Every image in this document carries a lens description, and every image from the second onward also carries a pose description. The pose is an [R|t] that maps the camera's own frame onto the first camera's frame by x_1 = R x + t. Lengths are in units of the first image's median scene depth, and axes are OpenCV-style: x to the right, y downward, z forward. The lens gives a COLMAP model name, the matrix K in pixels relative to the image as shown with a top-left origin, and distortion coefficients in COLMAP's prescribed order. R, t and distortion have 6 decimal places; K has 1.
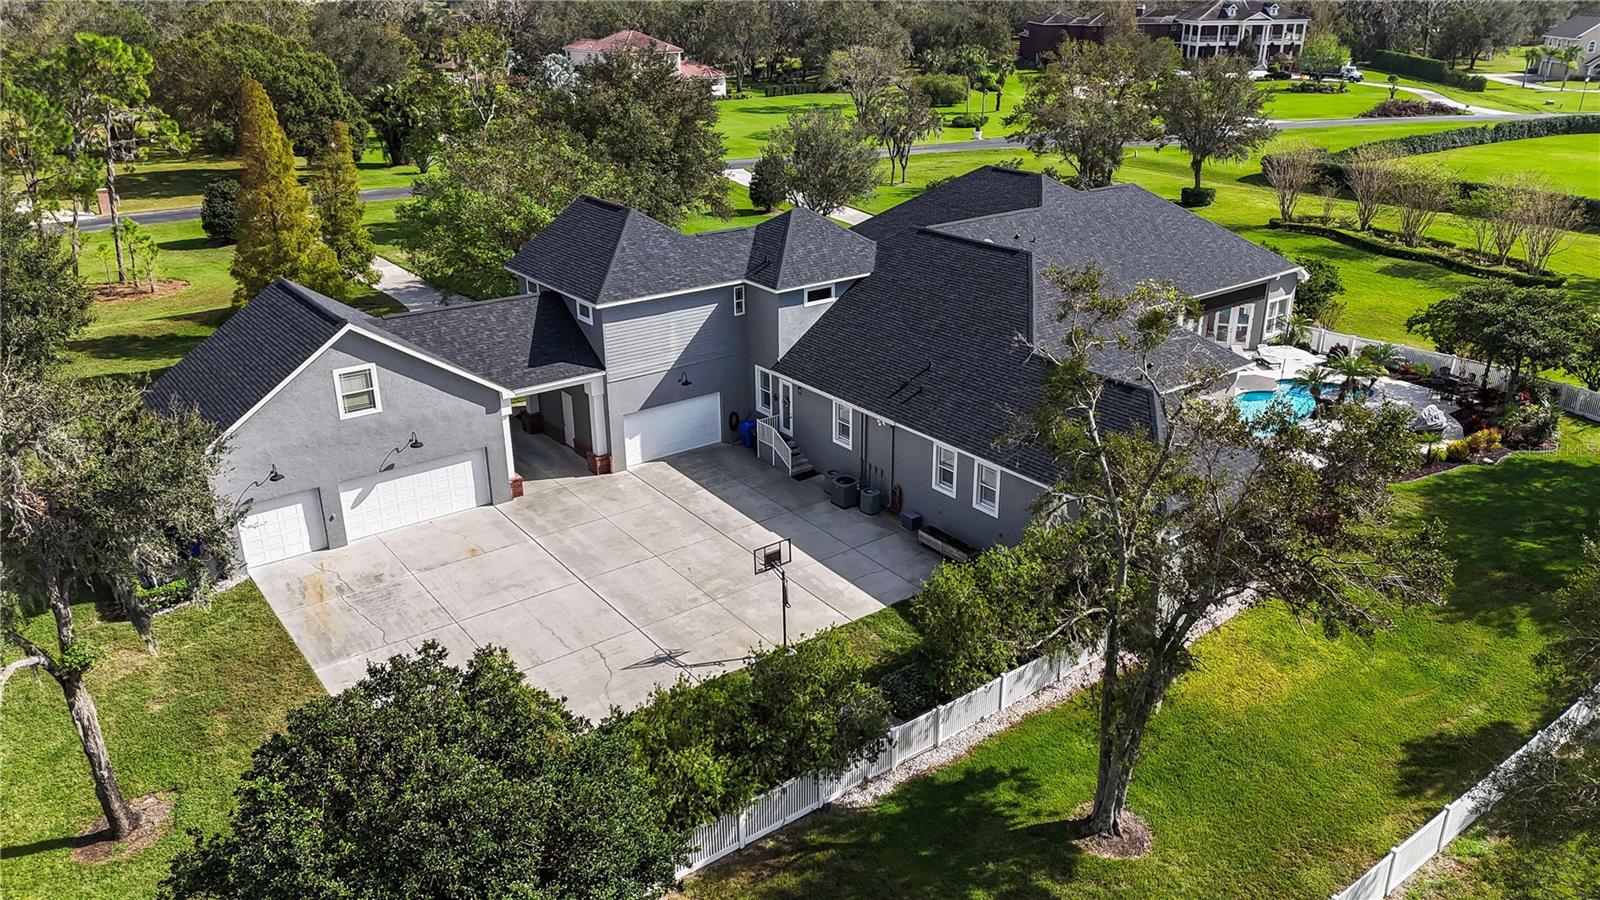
lens RADIAL K [[1147.9, 0, 800.0], [0, 1147.9, 450.0], [0, 0, 1]] dist [0.045247, -0.003971]
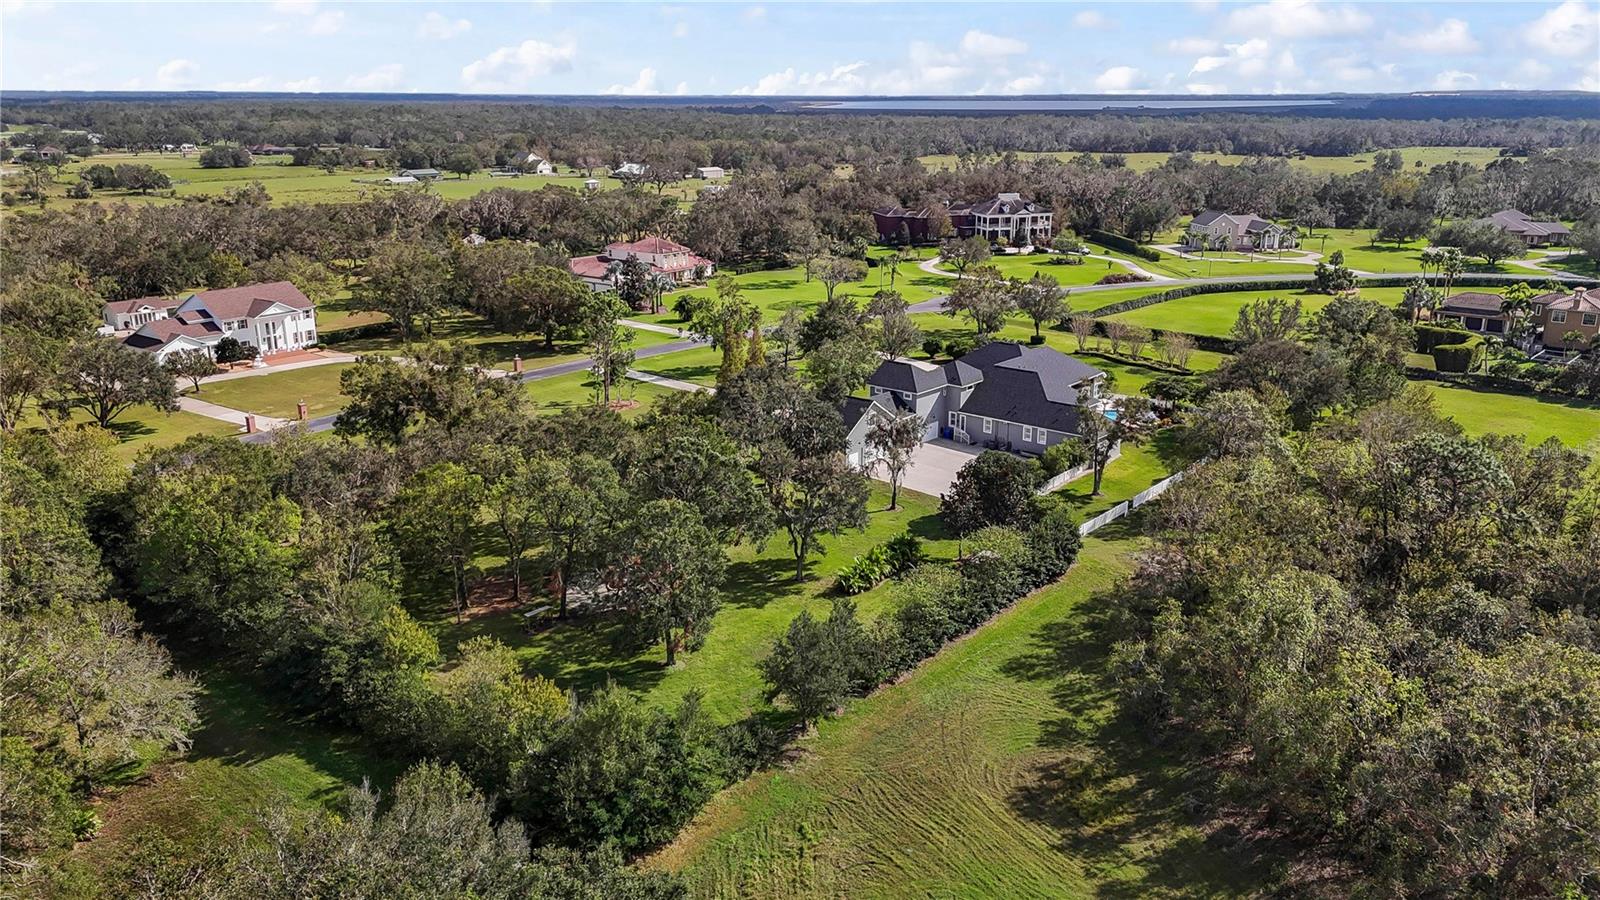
lens RADIAL K [[1147.9, 0, 800.0], [0, 1147.9, 450.0], [0, 0, 1]] dist [0.045247, -0.003971]
pose [[0.977596, -0.058196, 0.202285, -0.488996], [0.077877, 0.992826, -0.090732, 0.128115], [-0.195553, 0.104452, 0.975115, -0.883279]]
